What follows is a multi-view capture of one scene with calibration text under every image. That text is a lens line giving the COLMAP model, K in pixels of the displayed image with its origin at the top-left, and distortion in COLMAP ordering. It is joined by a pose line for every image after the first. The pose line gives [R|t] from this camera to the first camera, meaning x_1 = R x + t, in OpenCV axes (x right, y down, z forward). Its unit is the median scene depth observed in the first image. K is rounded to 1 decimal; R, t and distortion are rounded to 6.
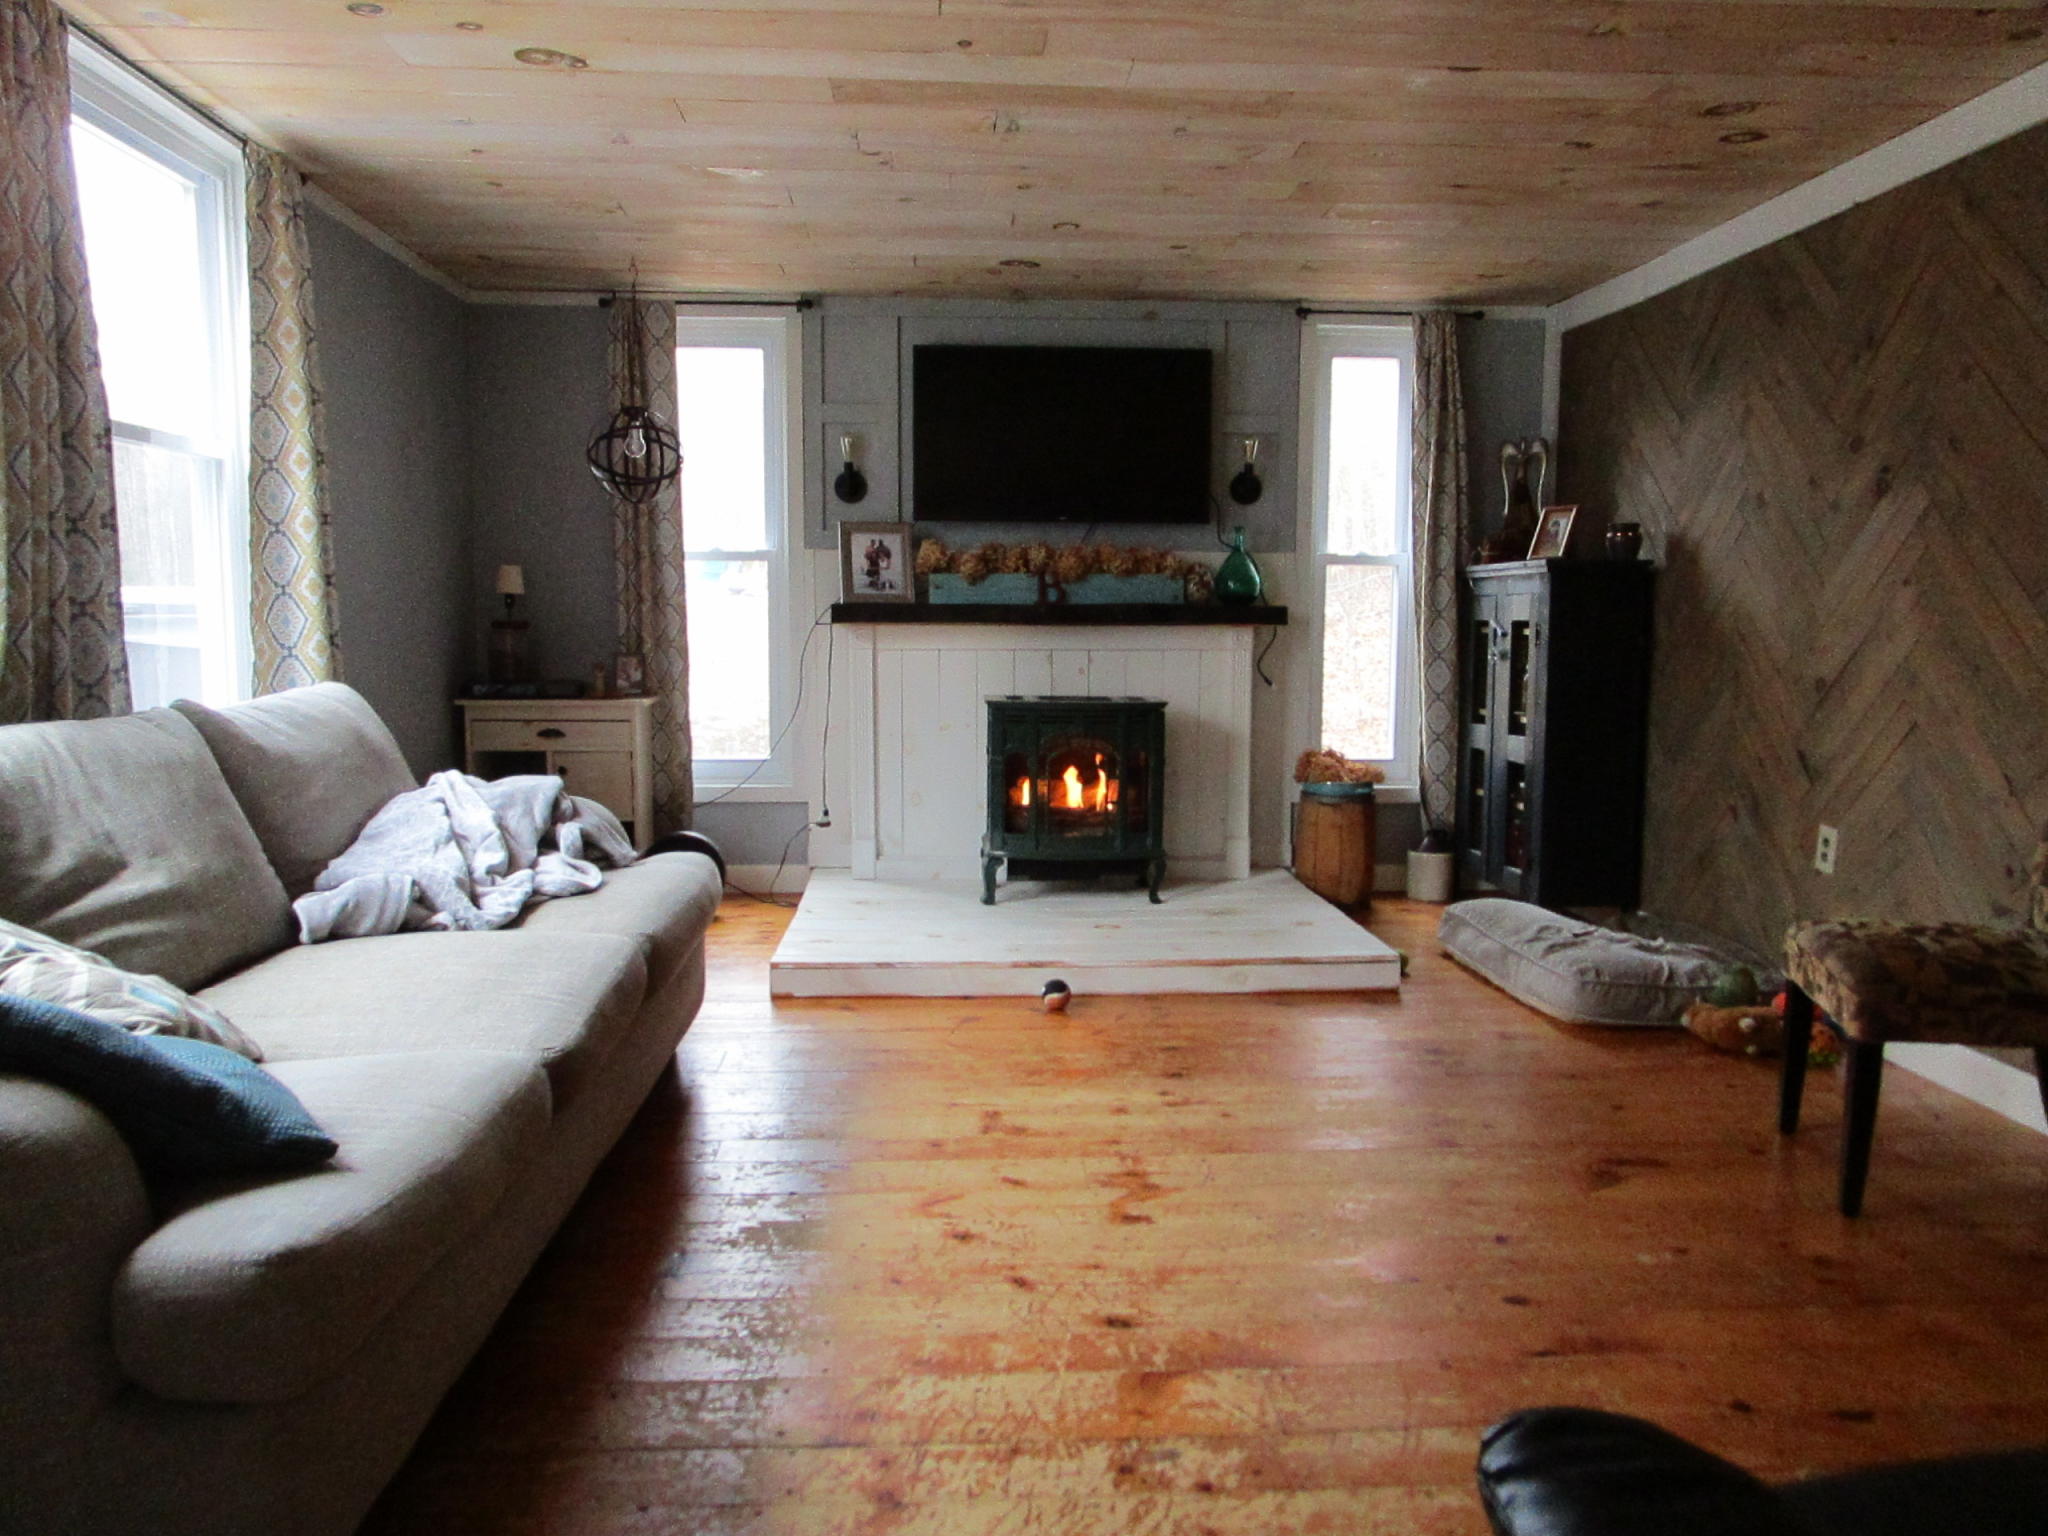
lens RADIAL K [[1459.8, 0, 1023.3], [0, 1459.8, 767.3], [0, 0, 1]] dist [-0.028957, 0.008473]
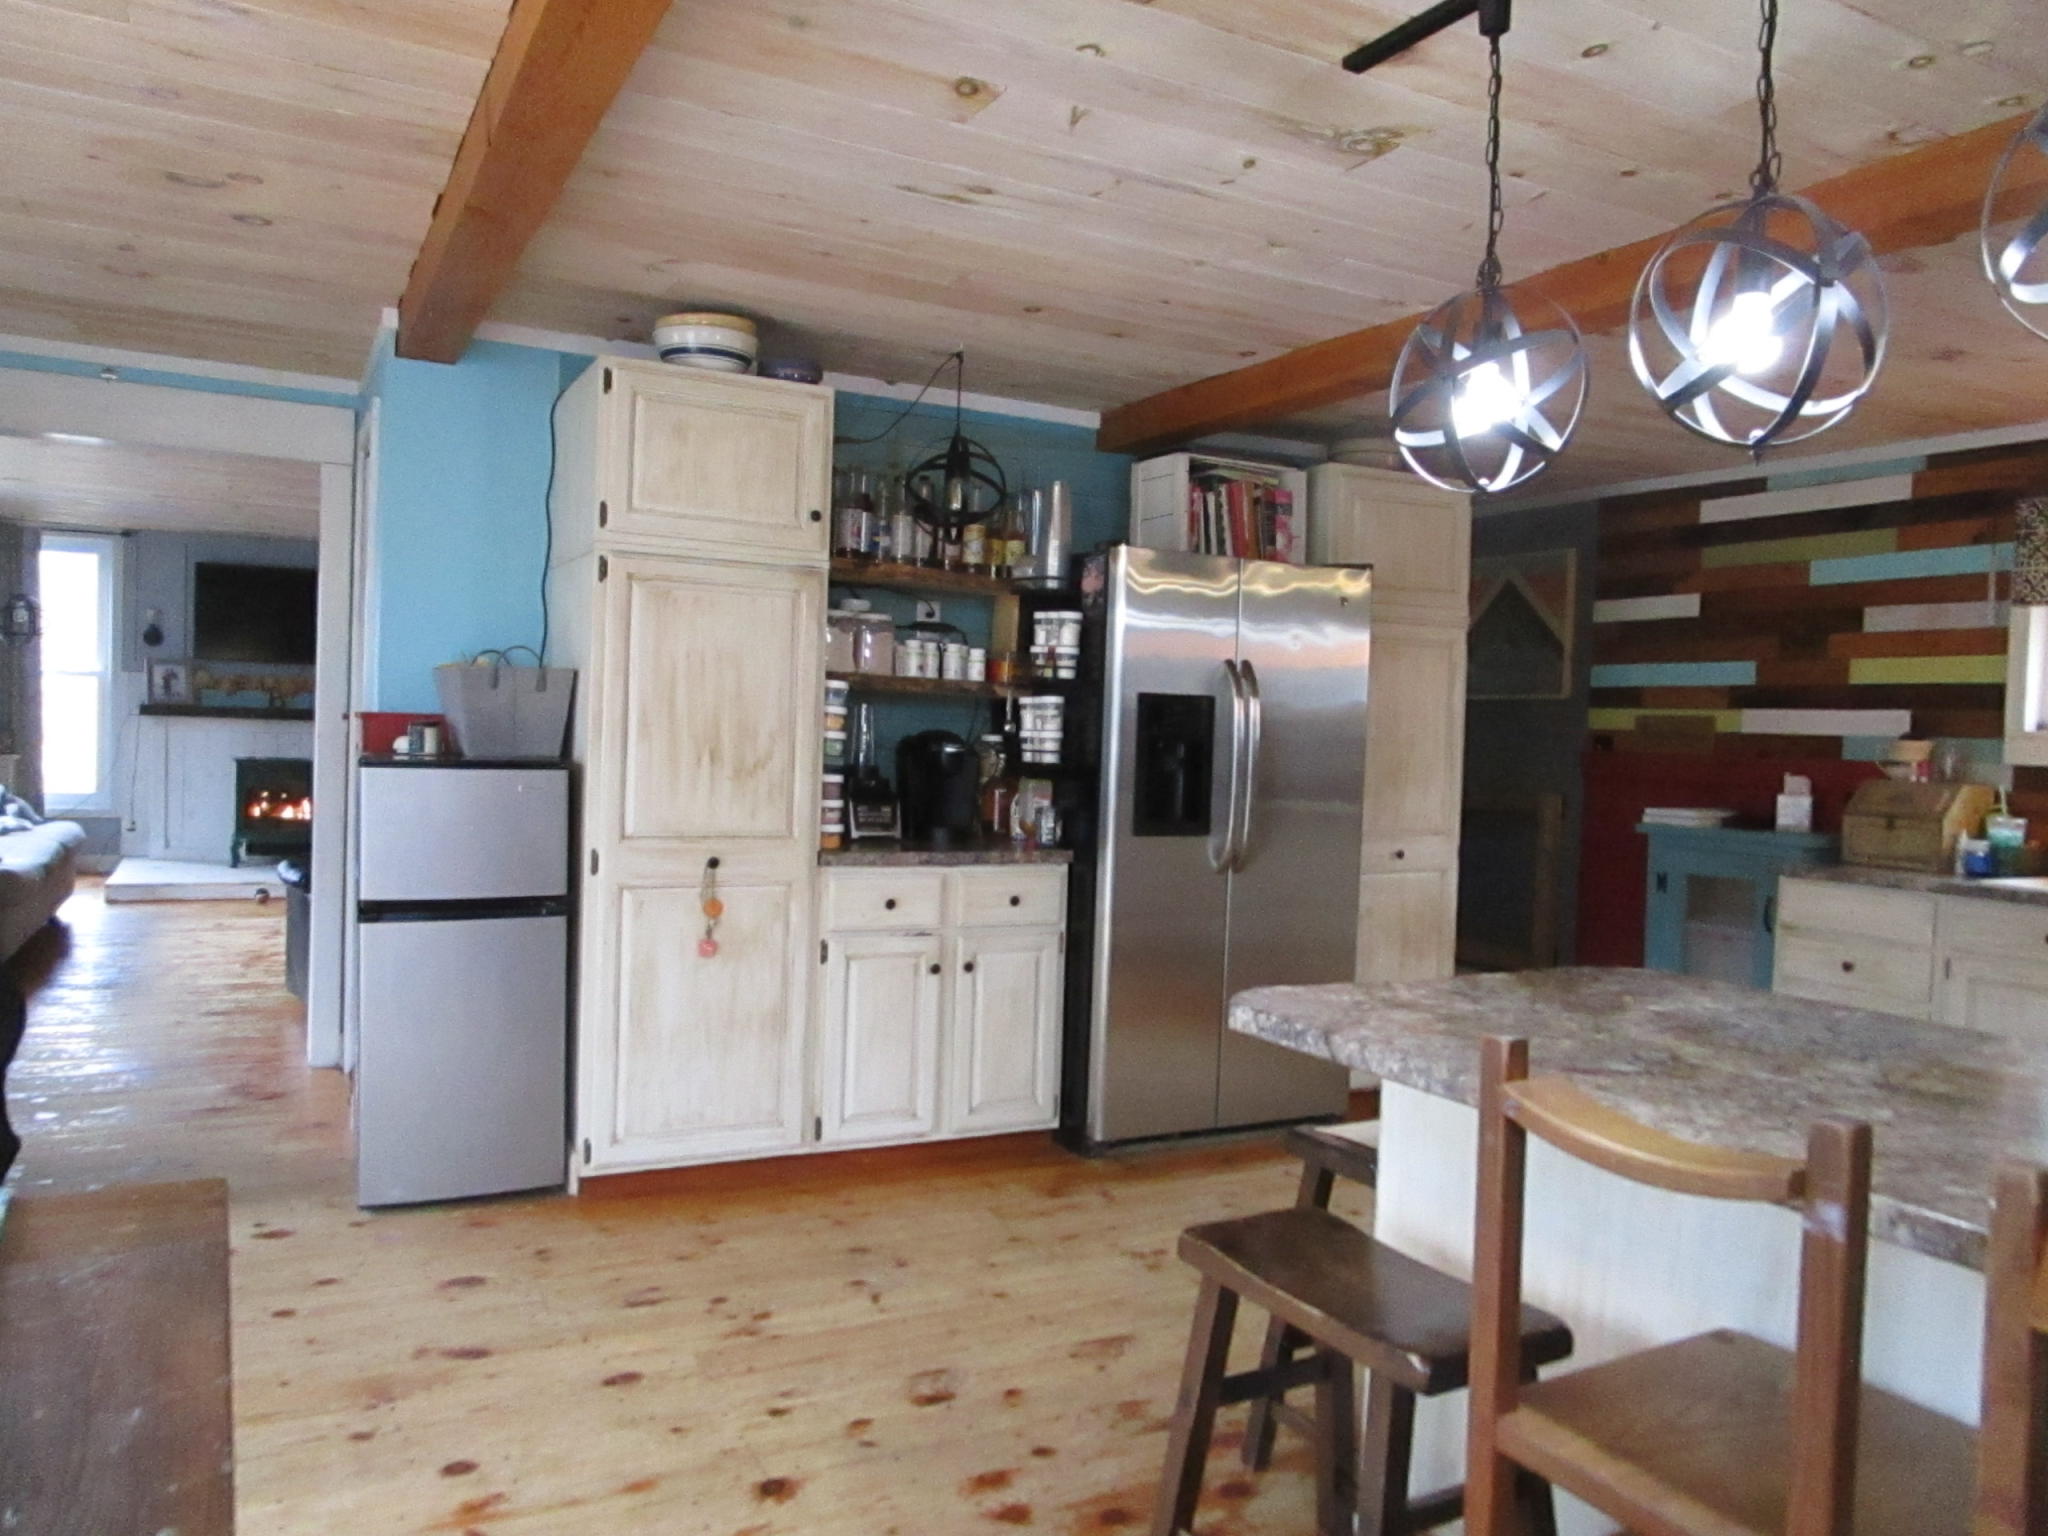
lens RADIAL K [[1459.8, 0, 1022.2], [0, 1459.8, 775.5], [0, 0, 1]] dist [-0.028957, 0.008473]
pose [[0.906671, 0.013106, 0.421635, 0.101306], [0.011887, 0.998327, -0.056593, 0.087164], [-0.421672, 0.056323, 0.904998, -1.038684]]
